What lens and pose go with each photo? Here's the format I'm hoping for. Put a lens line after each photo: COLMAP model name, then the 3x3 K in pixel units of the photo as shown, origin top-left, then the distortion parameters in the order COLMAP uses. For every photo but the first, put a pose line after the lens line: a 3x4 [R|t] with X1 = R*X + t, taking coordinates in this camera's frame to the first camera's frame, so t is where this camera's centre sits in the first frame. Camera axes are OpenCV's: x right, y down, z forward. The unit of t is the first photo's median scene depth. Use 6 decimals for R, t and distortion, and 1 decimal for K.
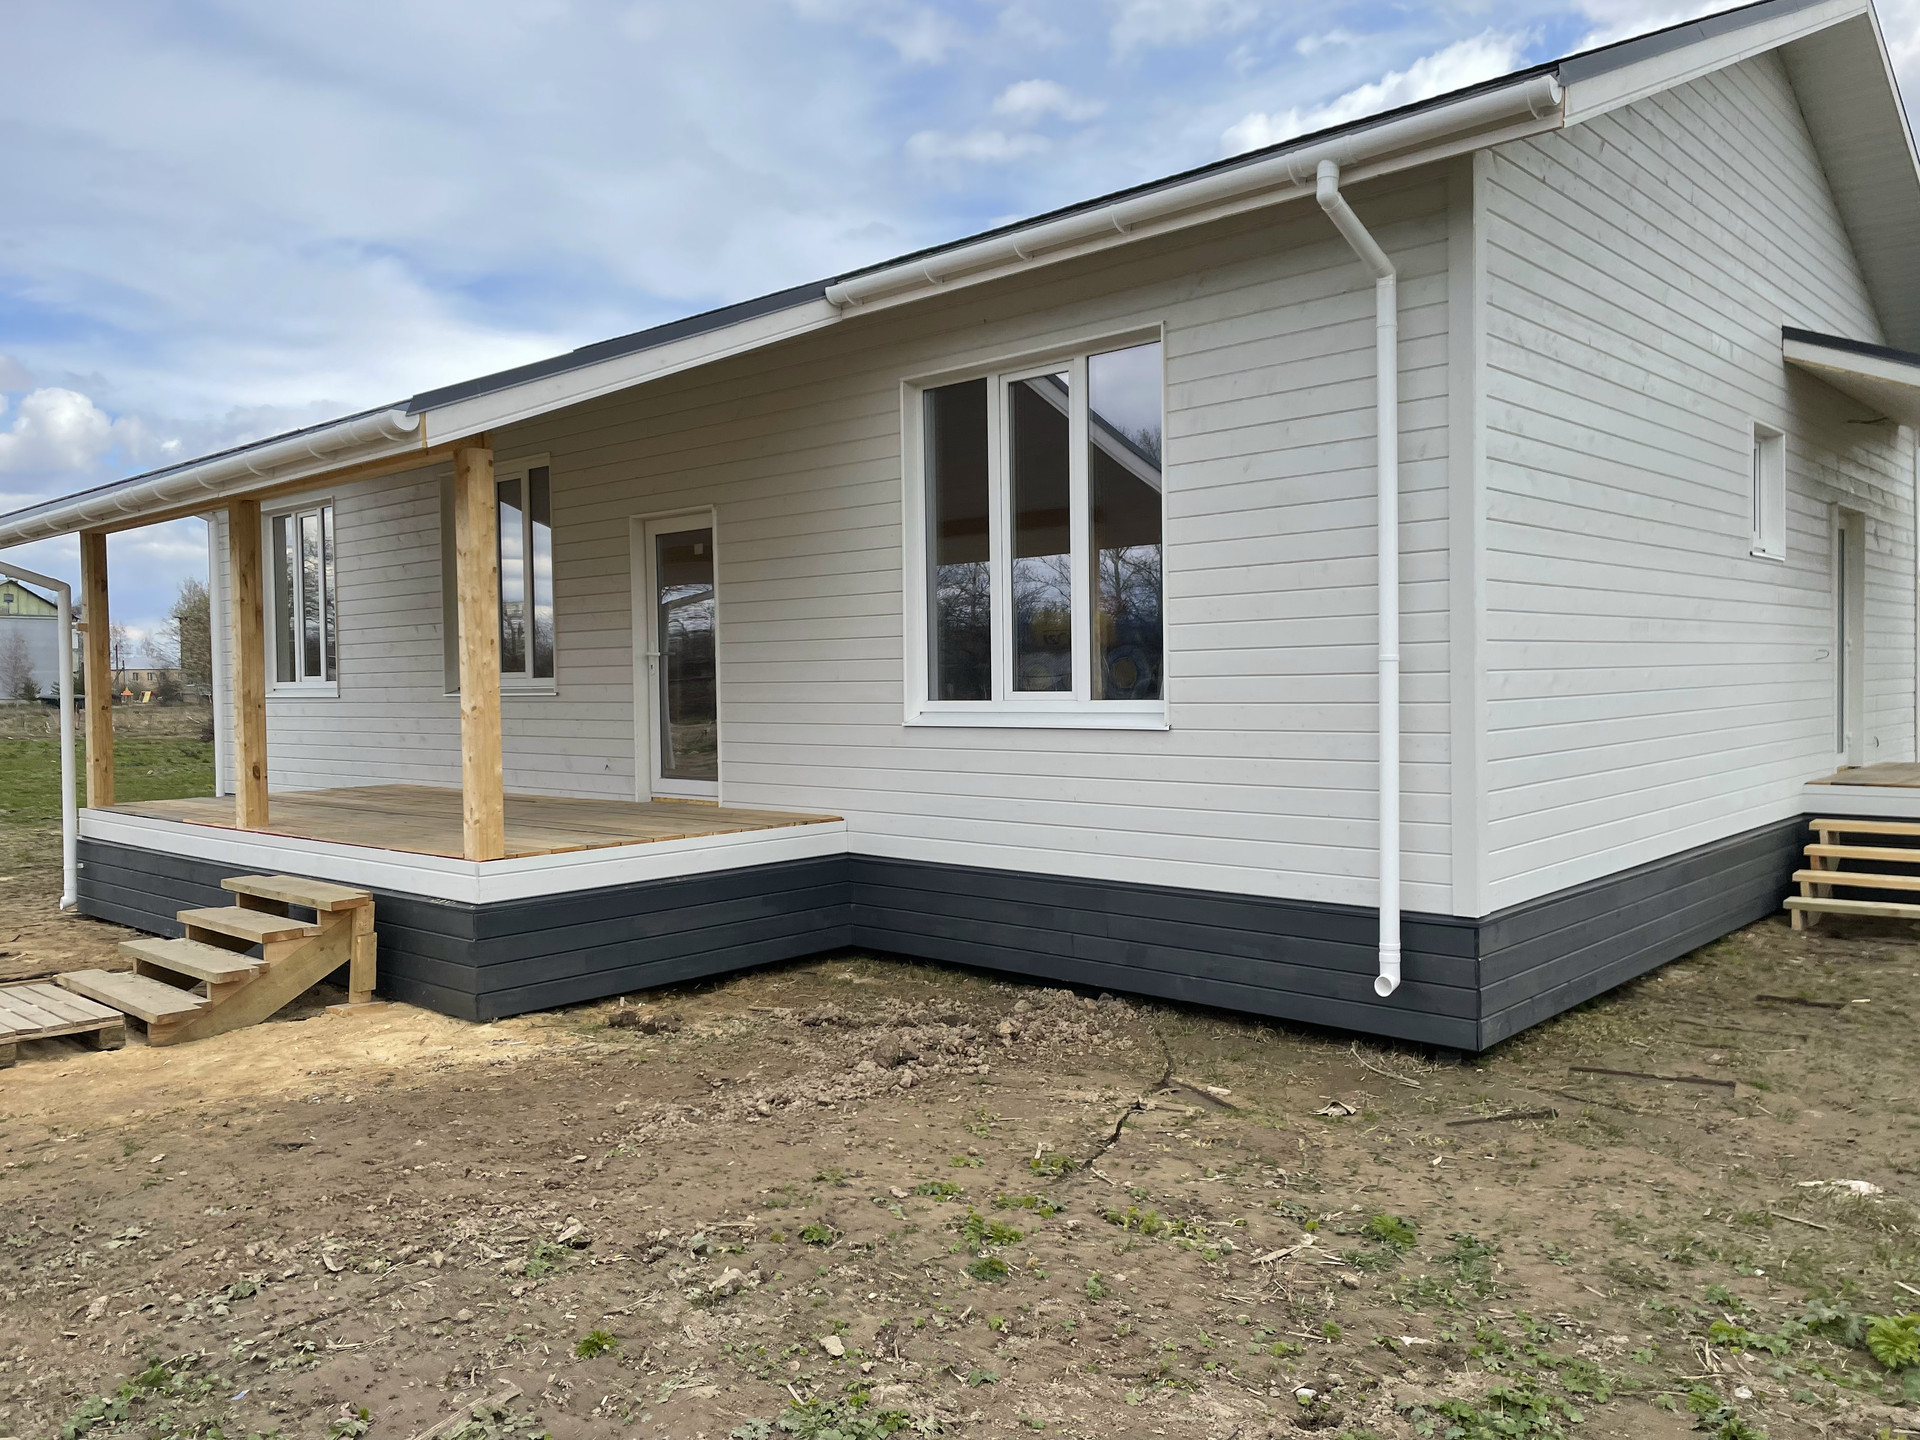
lens RADIAL K [[1446.0, 0, 961.2], [0, 1446.0, 703.6], [0, 0, 1]] dist [0.088594, -0.101904]
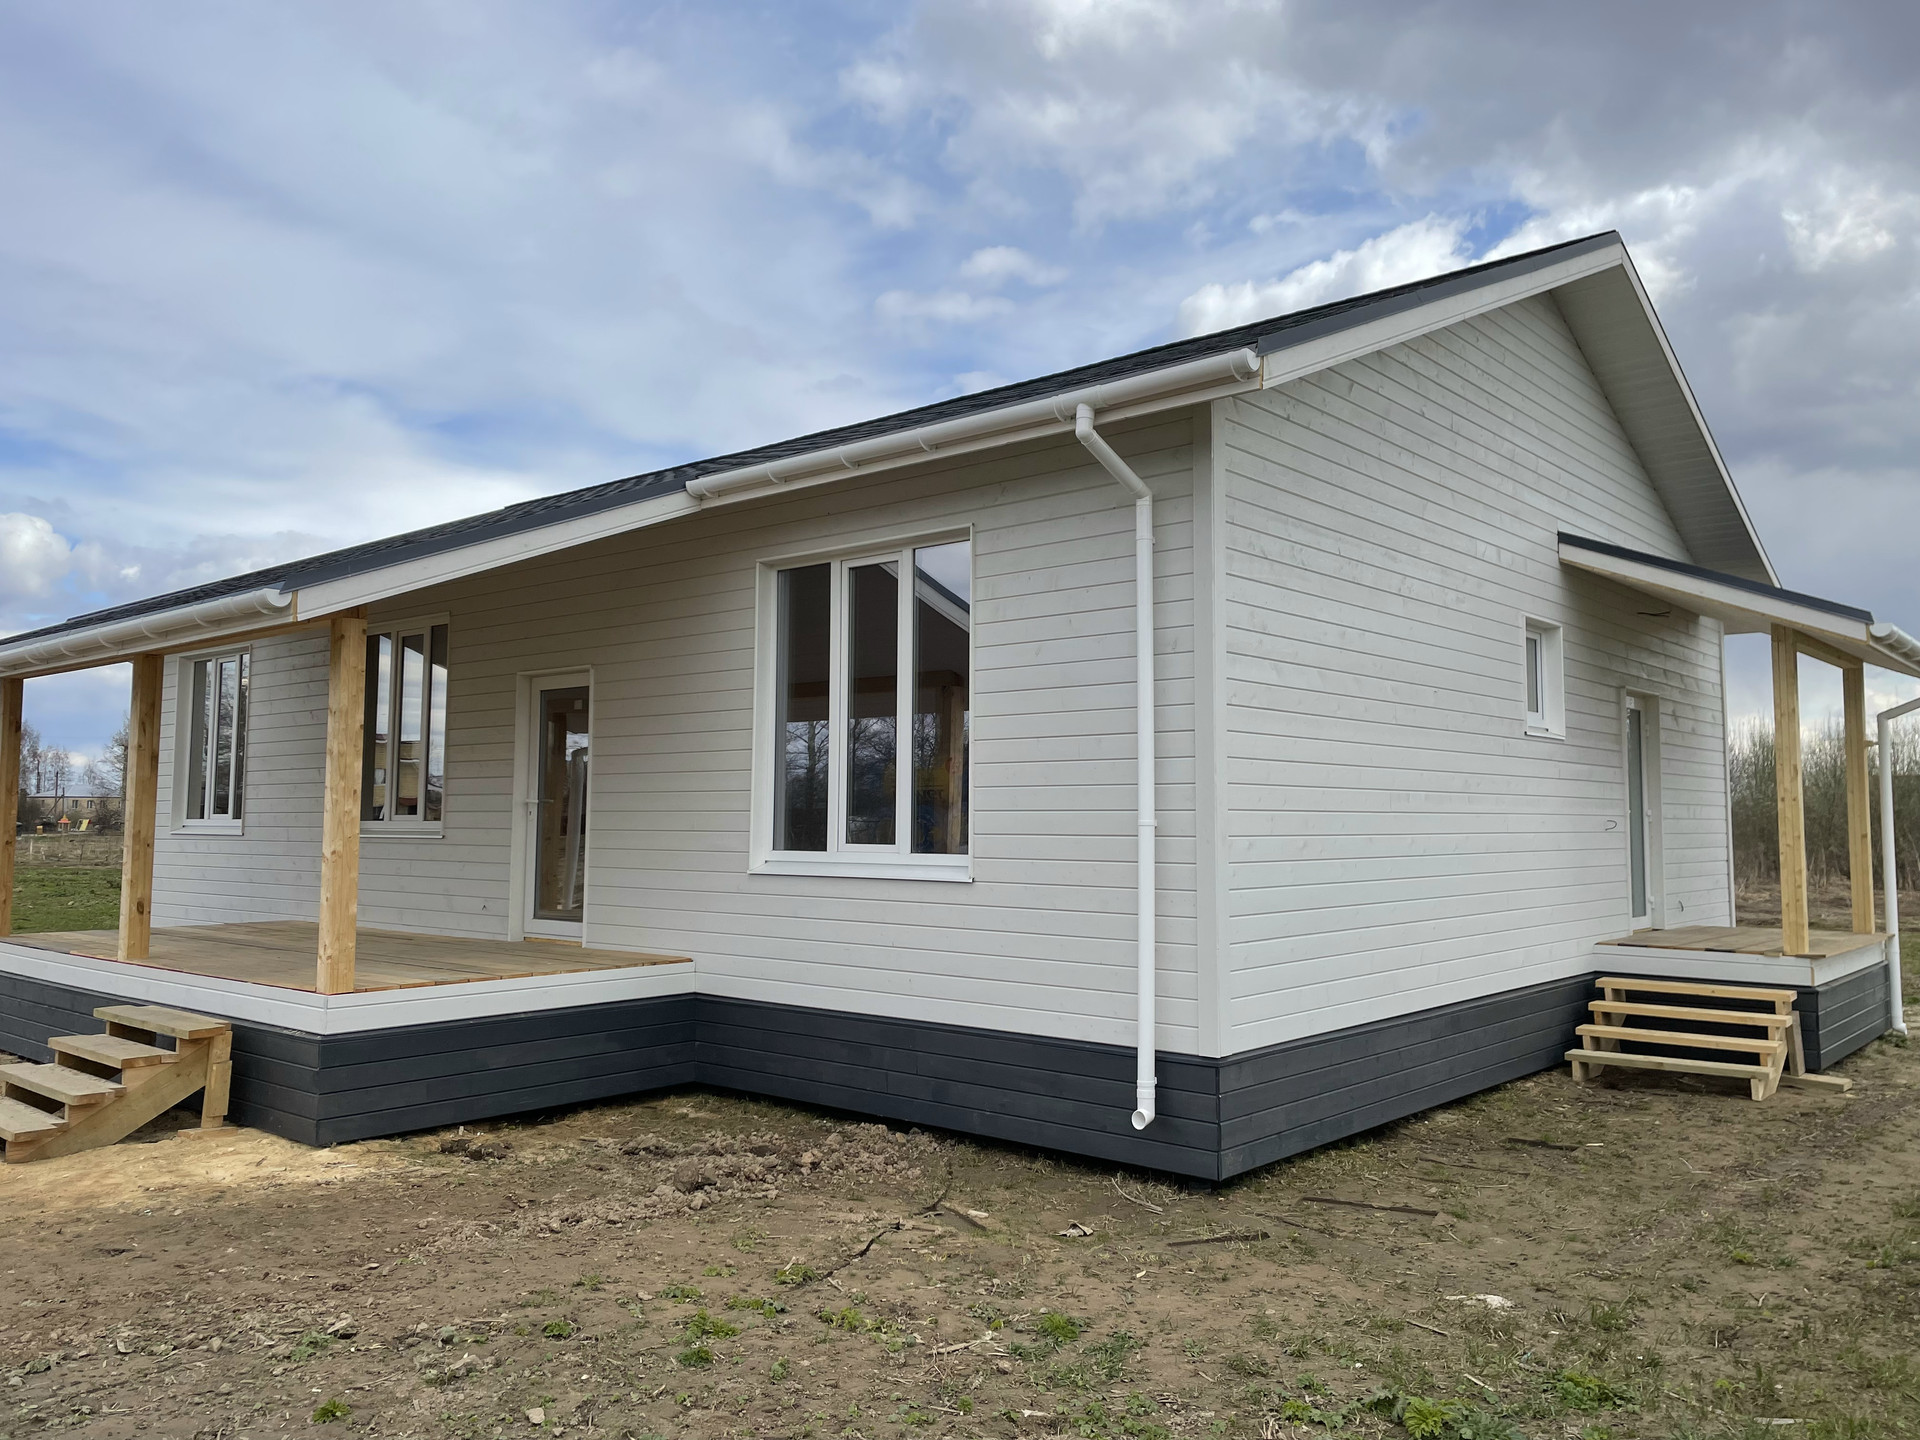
lens RADIAL K [[1446.0, 0, 961.2], [0, 1446.0, 703.6], [0, 0, 1]] dist [0.088594, -0.101904]
pose [[0.999382, 0.022657, 0.026866, 0.105066], [-0.019936, 0.995033, -0.097530, -0.010484], [-0.028942, 0.096934, 0.994870, -0.119794]]
